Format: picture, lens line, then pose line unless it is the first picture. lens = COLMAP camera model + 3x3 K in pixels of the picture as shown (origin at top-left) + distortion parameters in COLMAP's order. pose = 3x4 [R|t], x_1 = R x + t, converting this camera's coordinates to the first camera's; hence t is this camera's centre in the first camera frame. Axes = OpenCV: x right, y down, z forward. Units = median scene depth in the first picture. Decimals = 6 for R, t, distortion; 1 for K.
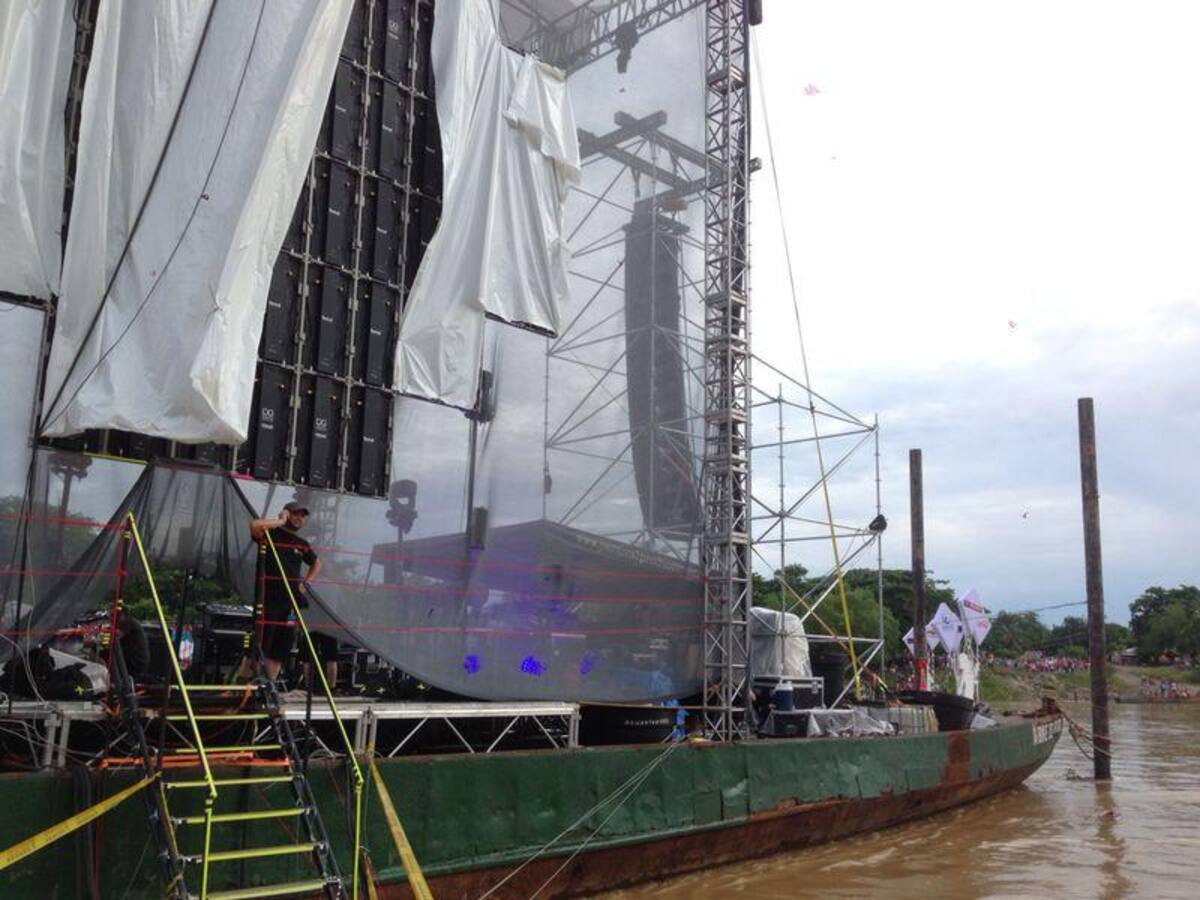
lens RADIAL K [[1108.8, 0, 606.4], [0, 1108.8, 434.5], [0, 0, 1]] dist [0.080261, -0.082280]
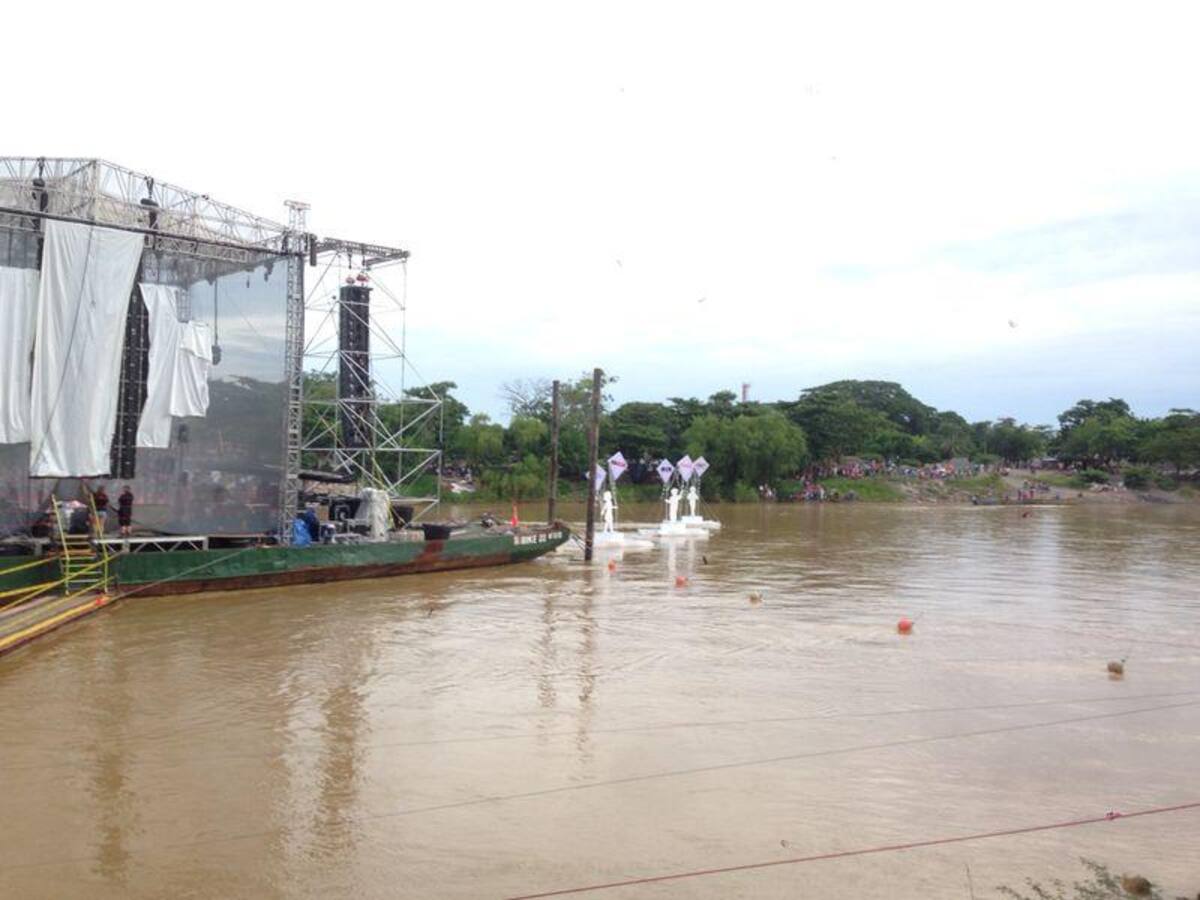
lens RADIAL K [[1108.8, 0, 606.4], [0, 1108.8, 434.5], [0, 0, 1]] dist [0.080261, -0.082280]
pose [[0.998498, -0.000564, -0.054781, 0.873852], [0.010475, 0.983463, 0.180808, -0.418258], [0.053773, -0.181110, 0.981992, -1.388094]]
